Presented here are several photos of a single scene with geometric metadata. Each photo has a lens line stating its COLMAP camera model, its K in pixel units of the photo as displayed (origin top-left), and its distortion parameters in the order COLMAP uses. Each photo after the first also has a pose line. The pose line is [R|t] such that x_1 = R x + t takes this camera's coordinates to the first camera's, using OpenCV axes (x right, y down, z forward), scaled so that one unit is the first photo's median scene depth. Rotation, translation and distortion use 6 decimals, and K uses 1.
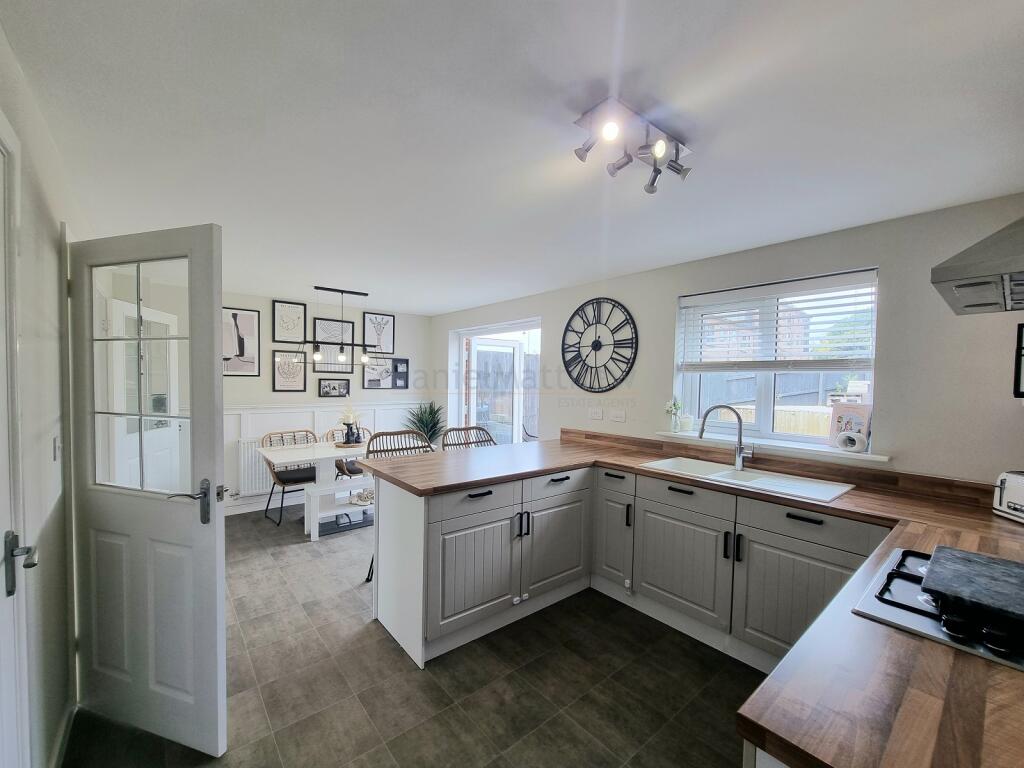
lens RADIAL K [[419.0, 0, 518.2], [0, 419.0, 392.3], [0, 0, 1]] dist [-0.004352, -0.000664]
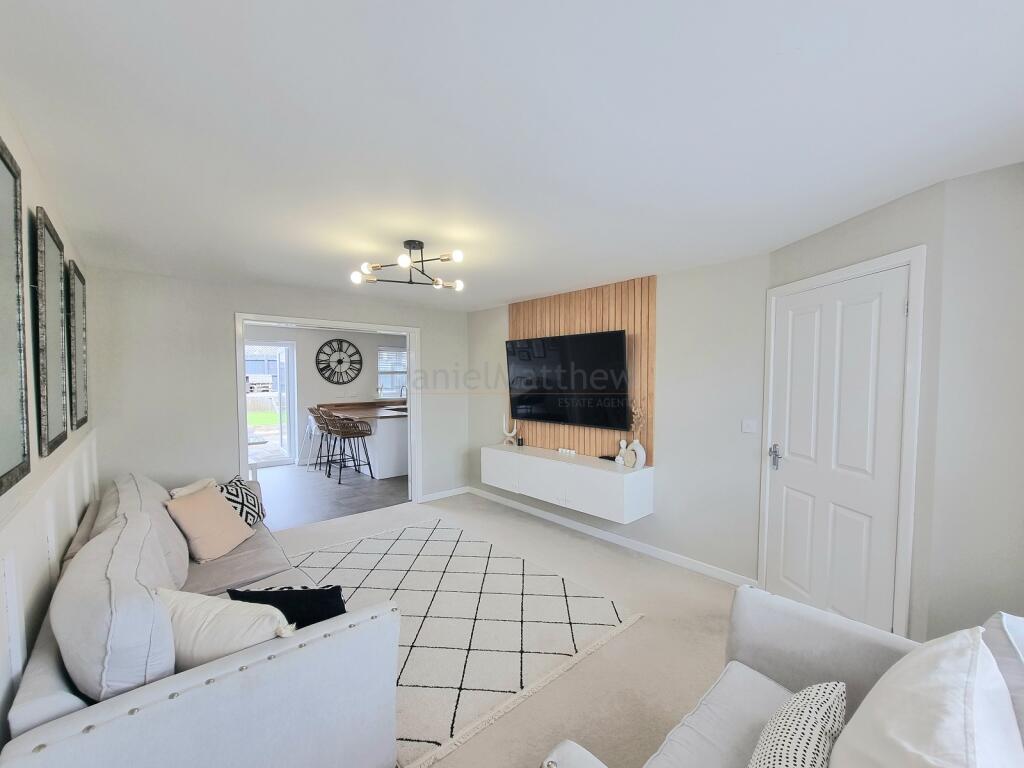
lens RADIAL K [[419.0, 0, 507.2], [0, 419.0, 392.2], [0, 0, 1]] dist [-0.004352, -0.000664]
pose [[-0.006891, -0.056597, 0.998373, -1.876441], [0.030859, 0.997910, 0.056783, -0.052117], [-0.999500, 0.031200, -0.005130, 0.176836]]
